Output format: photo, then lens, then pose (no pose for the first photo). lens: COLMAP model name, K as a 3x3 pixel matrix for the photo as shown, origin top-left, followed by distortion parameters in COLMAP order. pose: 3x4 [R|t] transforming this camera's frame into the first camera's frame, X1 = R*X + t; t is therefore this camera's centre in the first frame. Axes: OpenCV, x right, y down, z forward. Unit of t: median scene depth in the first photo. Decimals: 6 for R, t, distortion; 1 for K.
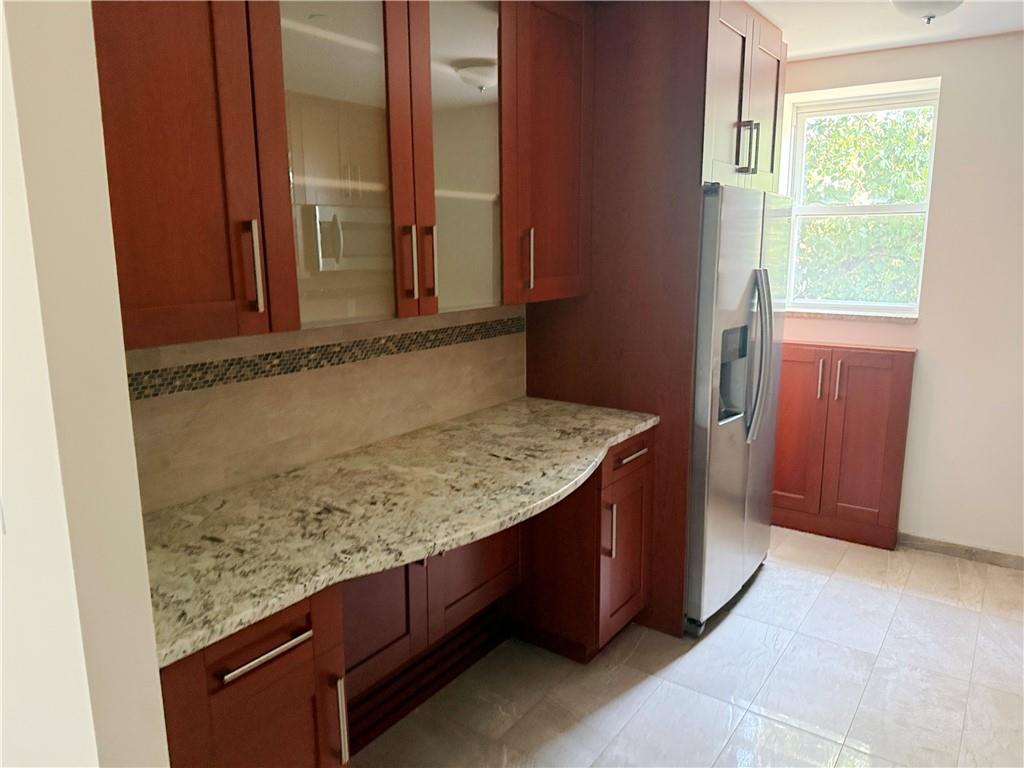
lens RADIAL K [[718.9, 0, 514.5], [0, 718.9, 384.2], [0, 0, 1]] dist [0.056720, -0.073408]
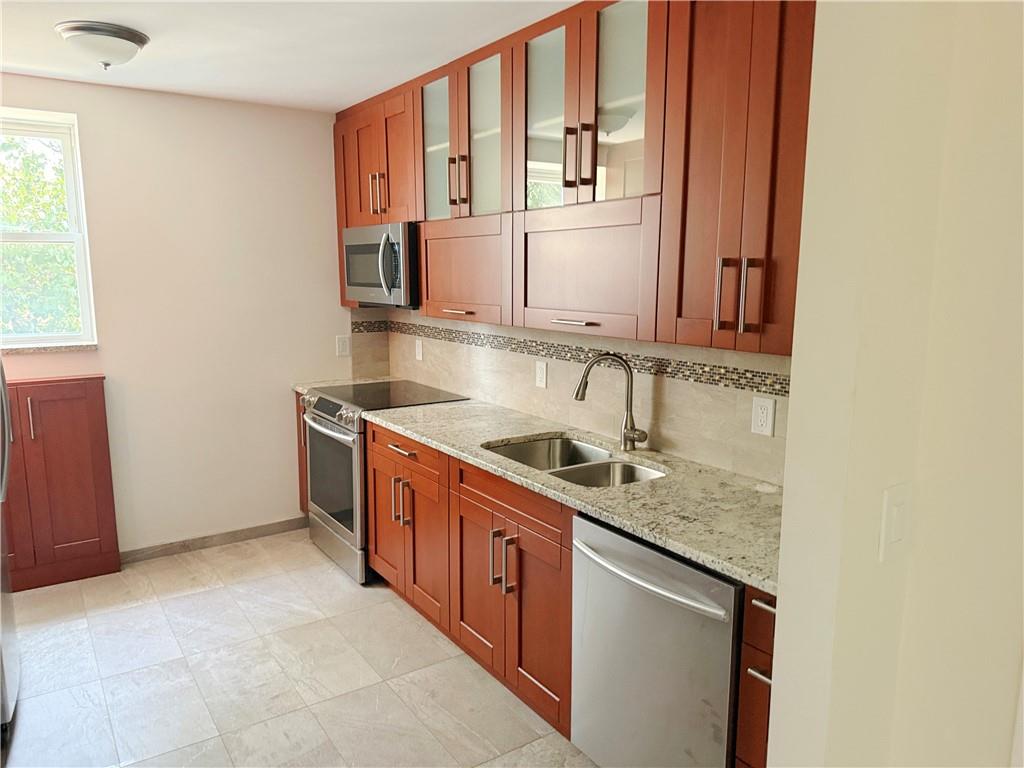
lens RADIAL K [[718.9, 0, 512.2], [0, 718.9, 383.8], [0, 0, 1]] dist [0.056720, -0.073408]
pose [[0.357757, -0.143173, 0.922774, -0.196709], [0.174217, 0.981060, 0.084673, -0.021296], [-0.917419, 0.130471, 0.375924, 0.079225]]
